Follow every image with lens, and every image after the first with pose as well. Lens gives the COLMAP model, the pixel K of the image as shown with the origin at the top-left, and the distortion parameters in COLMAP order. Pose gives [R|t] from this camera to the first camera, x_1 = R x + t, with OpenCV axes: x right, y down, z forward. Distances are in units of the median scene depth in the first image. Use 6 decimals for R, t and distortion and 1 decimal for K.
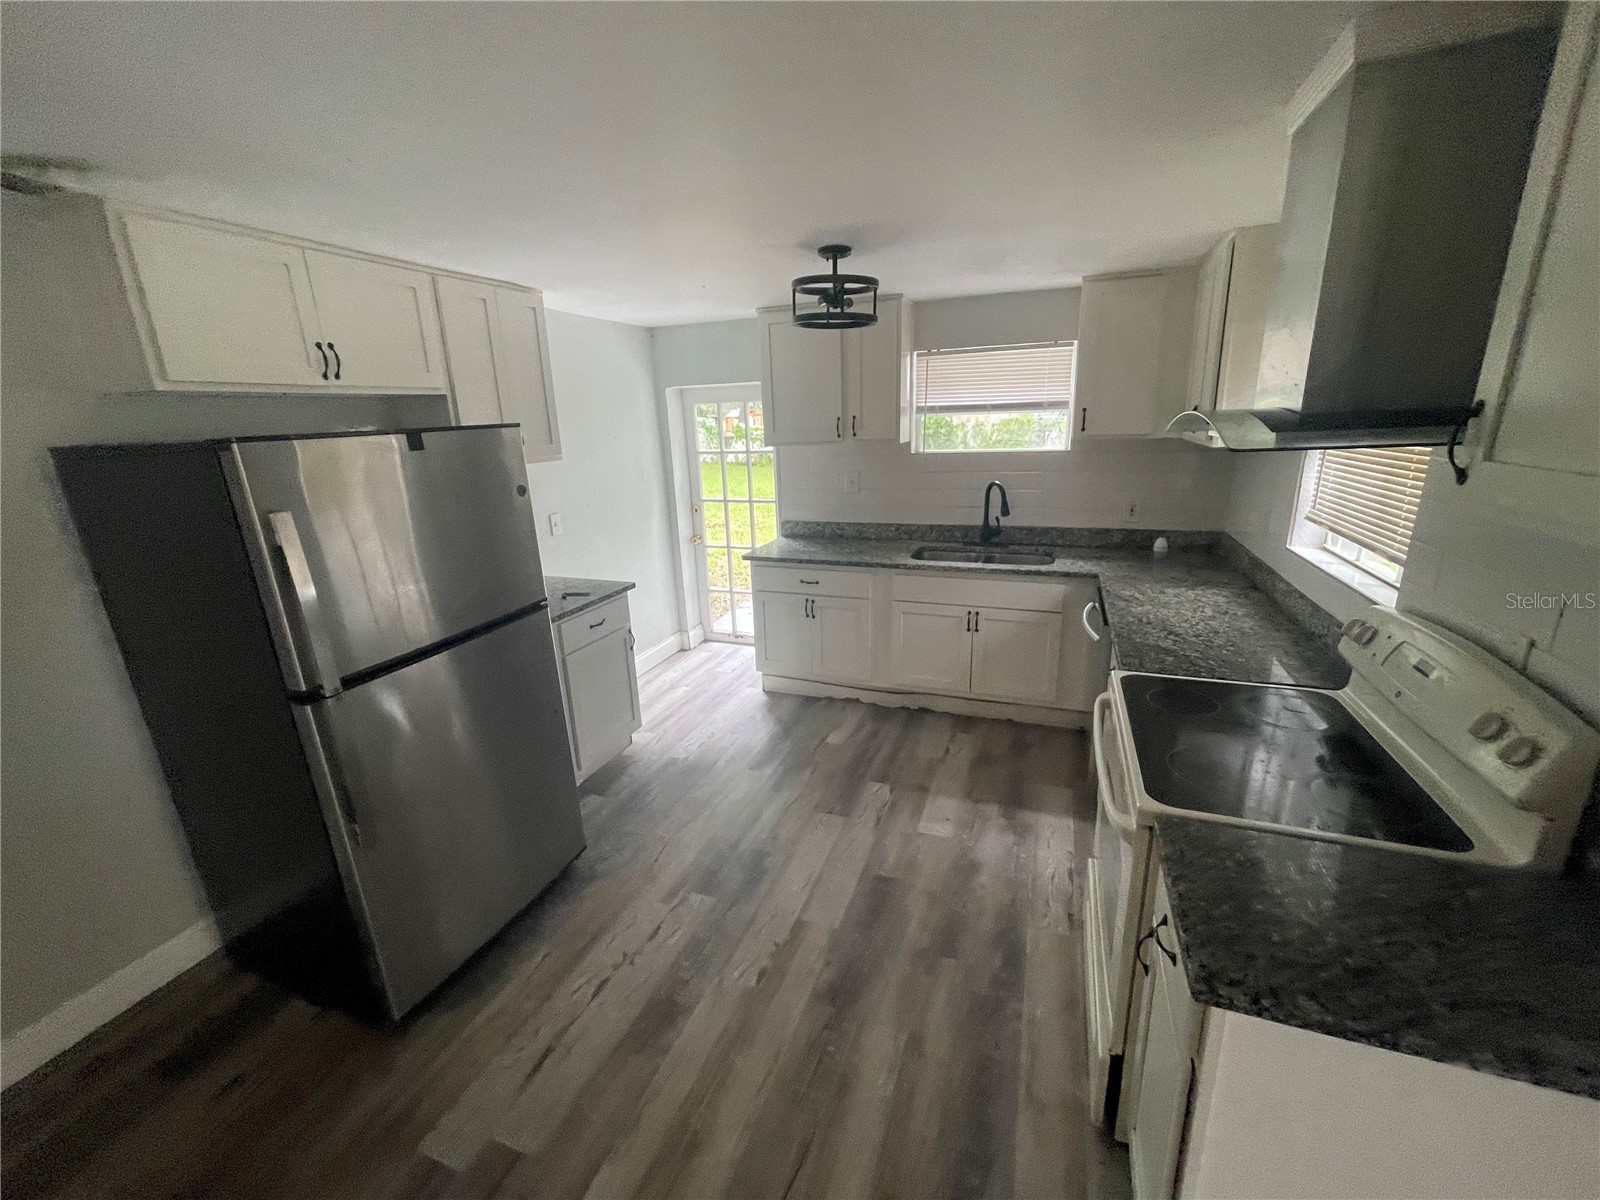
lens RADIAL K [[648.2, 0, 808.4], [0, 648.2, 599.2], [0, 0, 1]] dist [-0.001138, -0.000030]
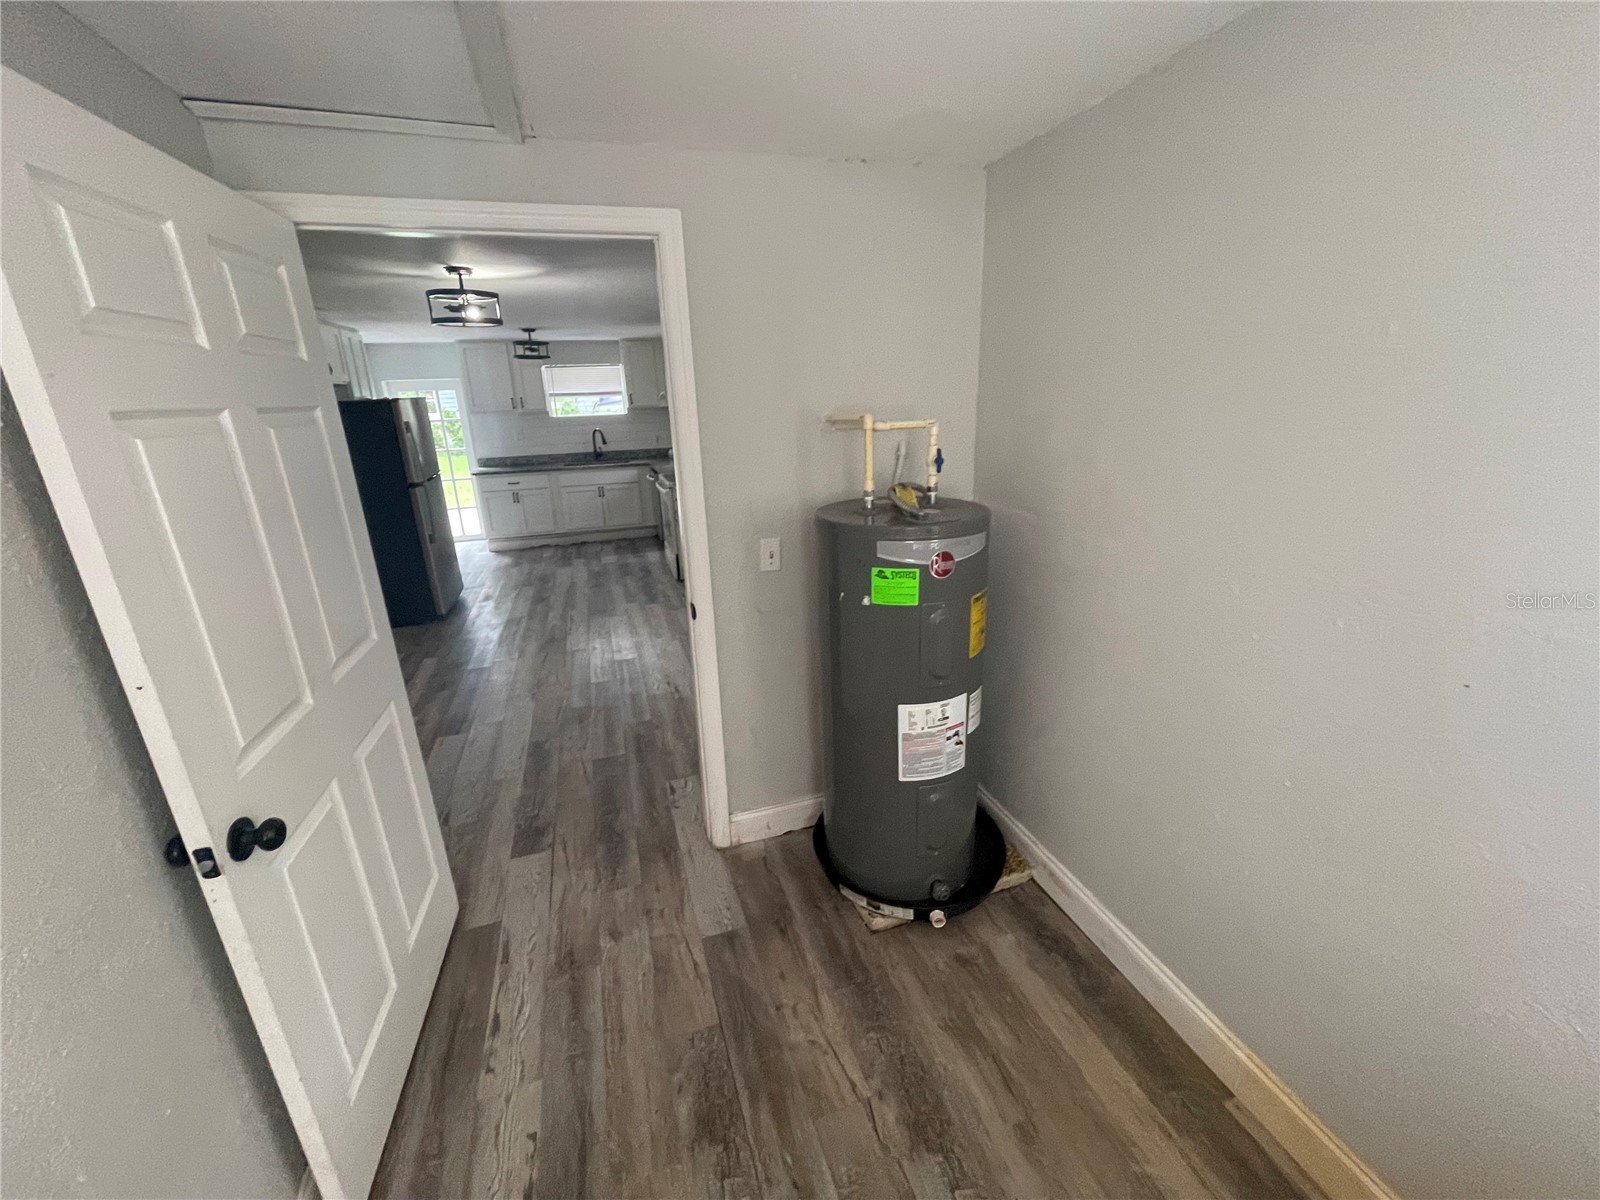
lens RADIAL K [[648.2, 0, 799.8], [0, 648.2, 595.7], [0, 0, 1]] dist [-0.001138, -0.000030]
pose [[0.787795, -0.176639, 0.590066, -0.541301], [0.172870, 0.982900, 0.063437, 0.337677], [-0.591181, 0.052029, 0.804859, -1.080331]]
